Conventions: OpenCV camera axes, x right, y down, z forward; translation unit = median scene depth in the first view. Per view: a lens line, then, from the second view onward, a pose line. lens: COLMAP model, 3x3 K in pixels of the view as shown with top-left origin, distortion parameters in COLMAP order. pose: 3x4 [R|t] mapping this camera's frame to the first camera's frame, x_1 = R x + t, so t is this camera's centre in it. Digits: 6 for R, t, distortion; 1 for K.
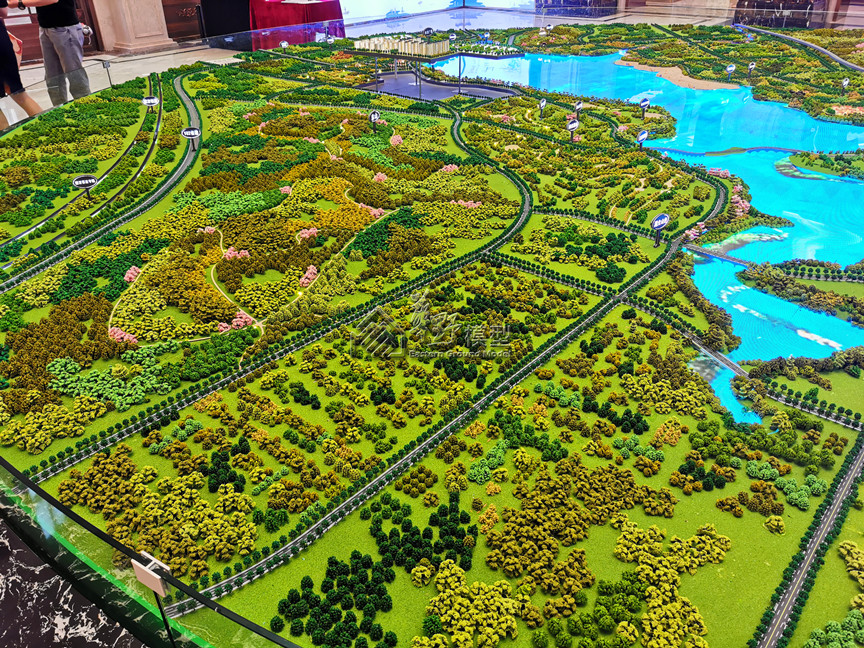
lens RADIAL K [[667.0, 0, 432.0], [0, 667.0, 324.0], [0, 0, 1]] dist [0.055922, -0.071557]
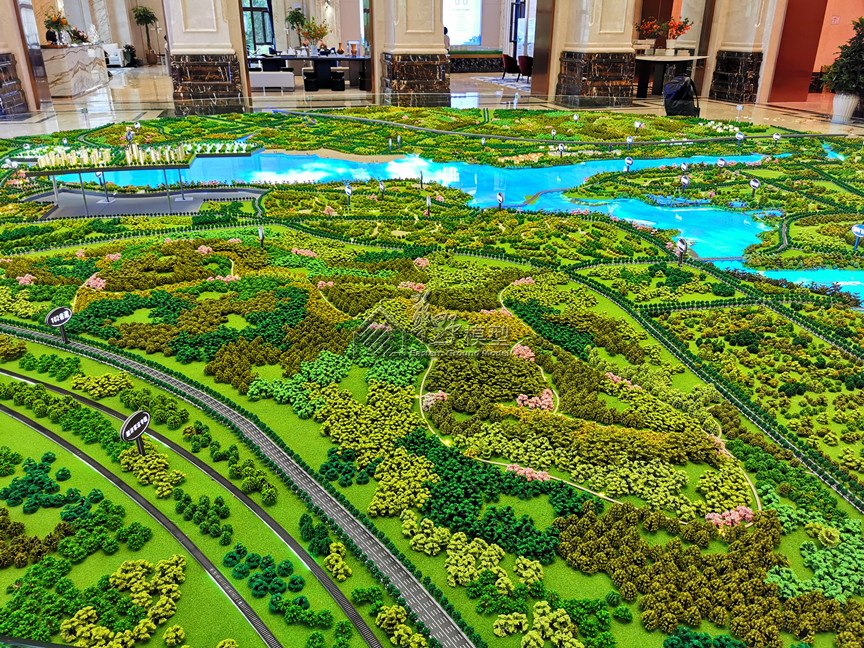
lens RADIAL K [[667.0, 0, 432.0], [0, 667.0, 324.0], [0, 0, 1]] dist [0.055922, -0.071557]
pose [[0.624024, -0.302502, 0.720477, -0.672947], [0.386929, 0.920674, 0.051427, -0.201806], [-0.678882, 0.246682, 0.691569, 0.389872]]
